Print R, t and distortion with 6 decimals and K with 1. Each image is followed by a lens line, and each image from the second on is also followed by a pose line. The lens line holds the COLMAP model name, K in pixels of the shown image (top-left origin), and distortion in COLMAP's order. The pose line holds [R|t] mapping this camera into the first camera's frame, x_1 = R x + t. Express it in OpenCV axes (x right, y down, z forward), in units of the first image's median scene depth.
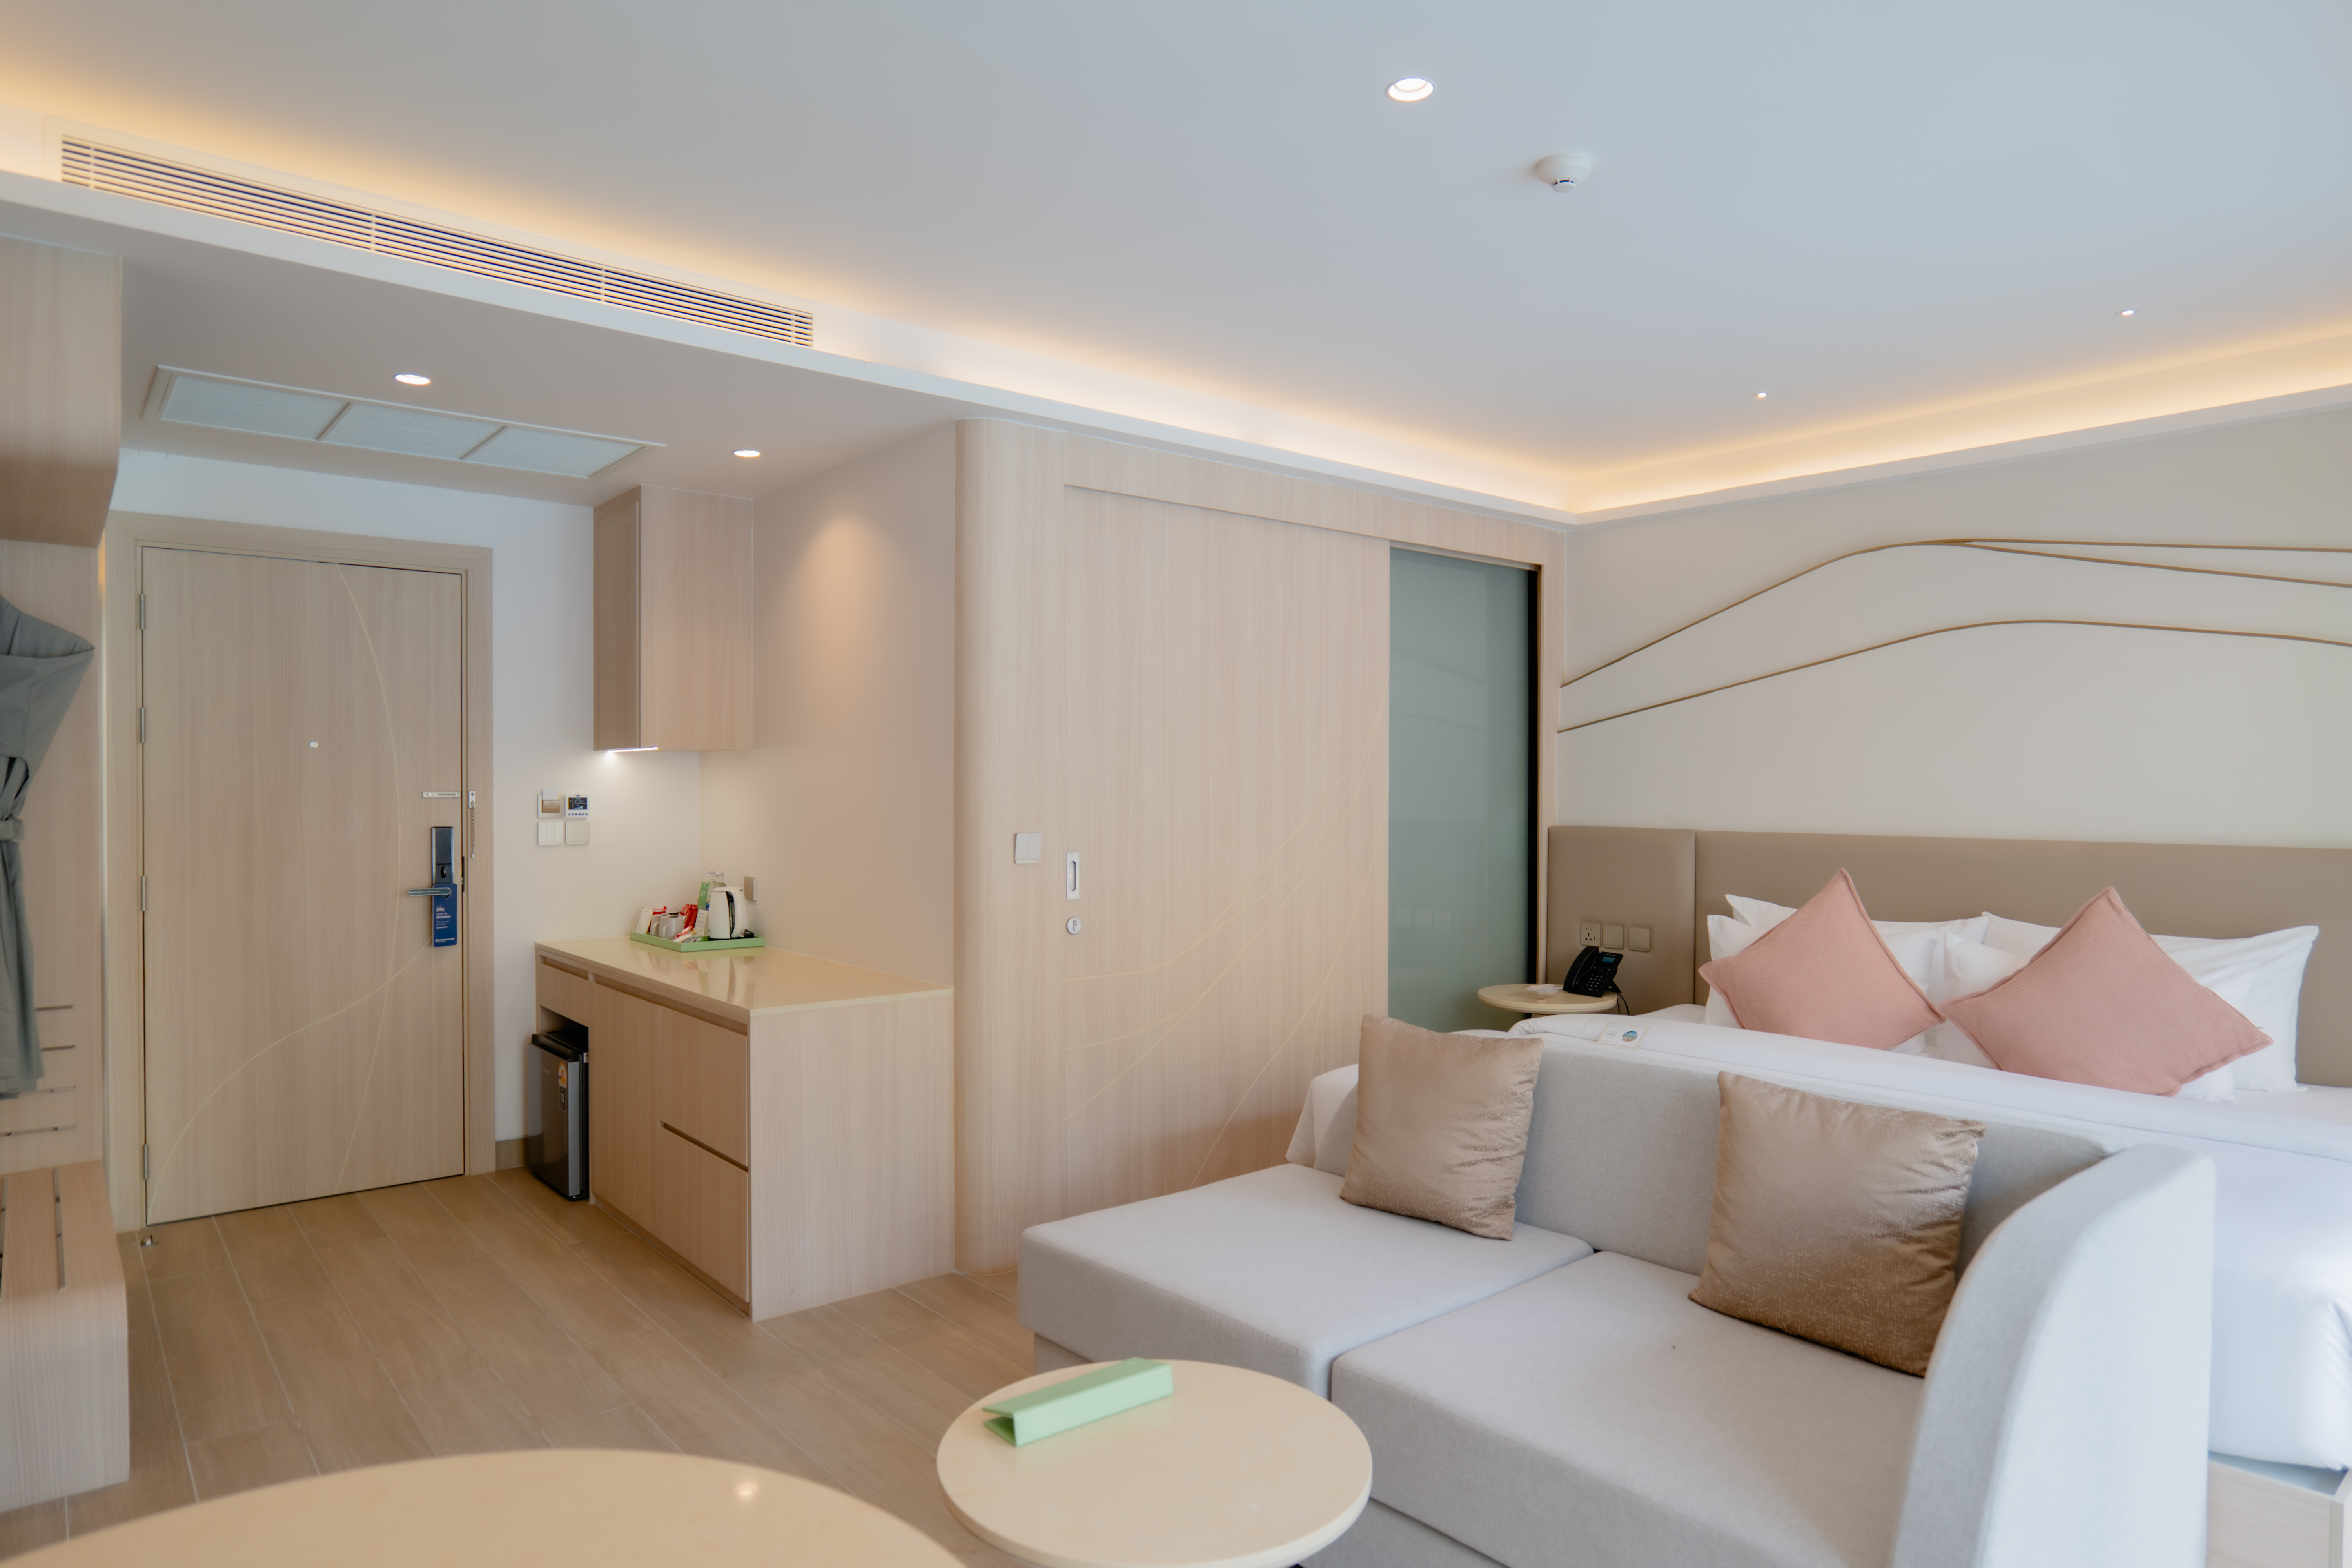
lens RADIAL K [[1381.9, 0, 1165.3], [0, 1381.9, 794.2], [0, 0, 1]] dist [-0.037956, 0.032256]
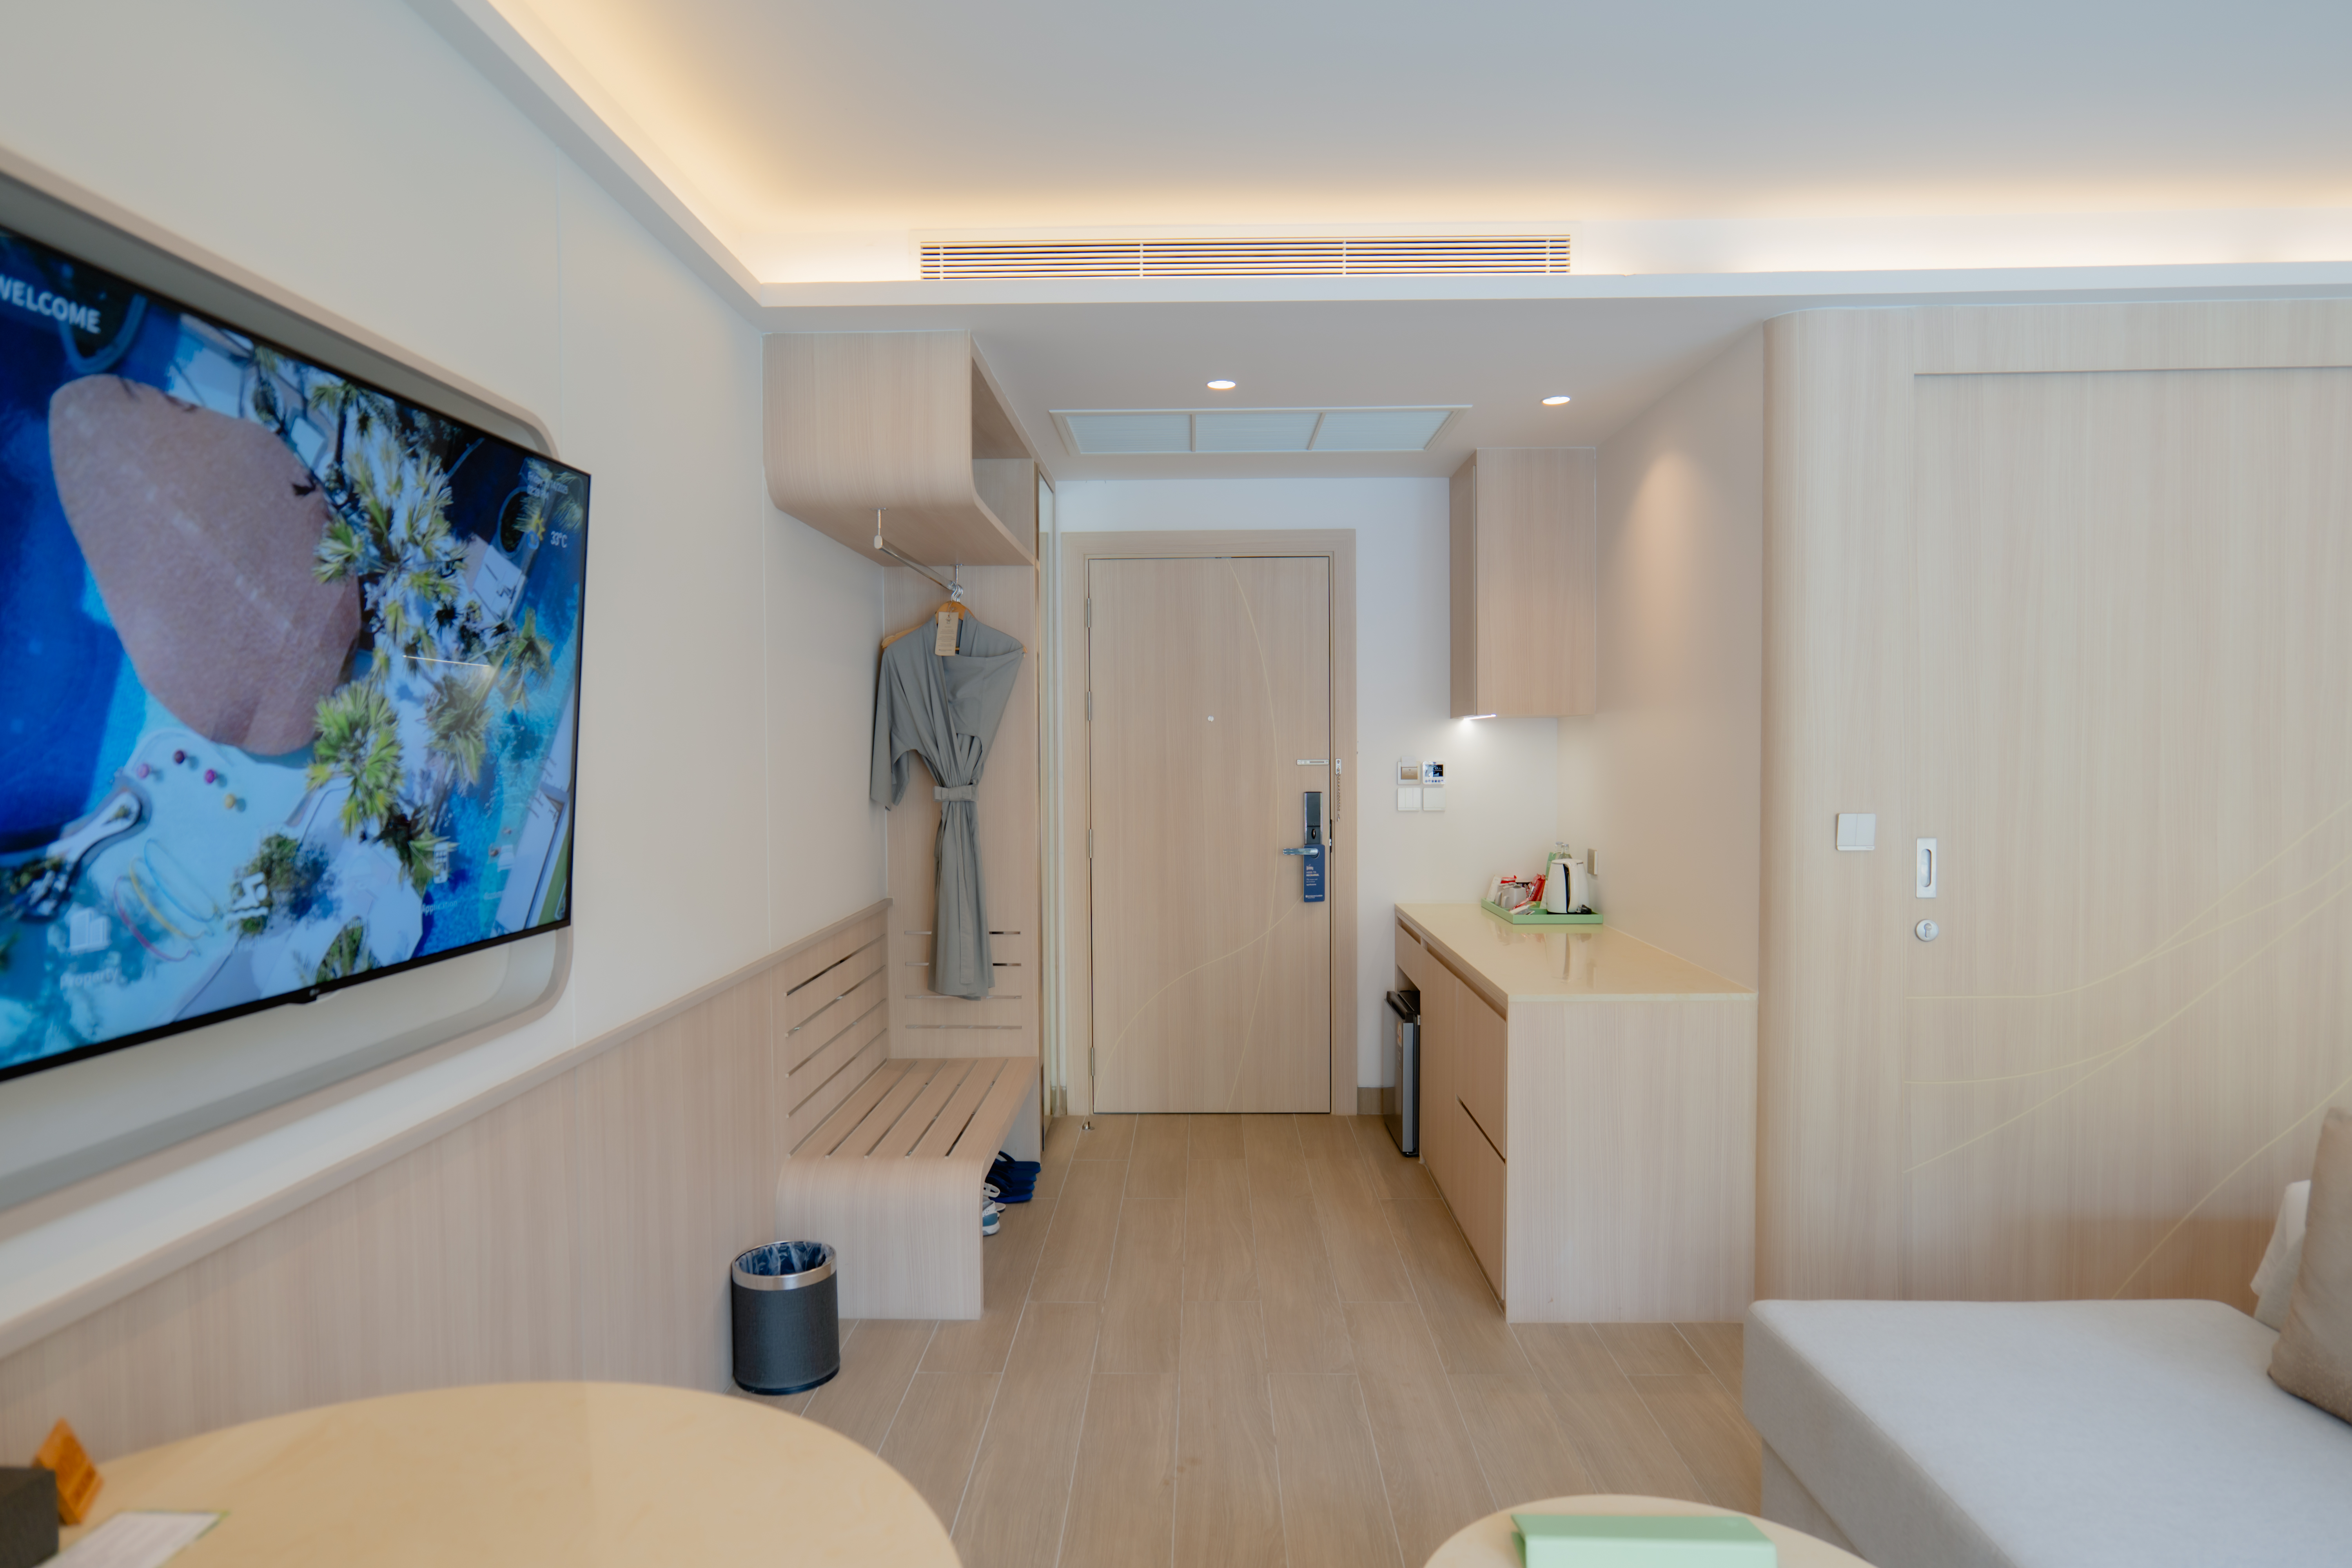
lens RADIAL K [[1381.9, 0, 1165.3], [0, 1381.9, 794.2], [0, 0, 1]] dist [-0.037956, 0.032256]
pose [[0.751442, 0.016655, -0.659589, 0.120023], [0.003586, 0.999564, 0.029325, -0.007942], [0.659789, -0.024401, 0.751054, 0.116237]]
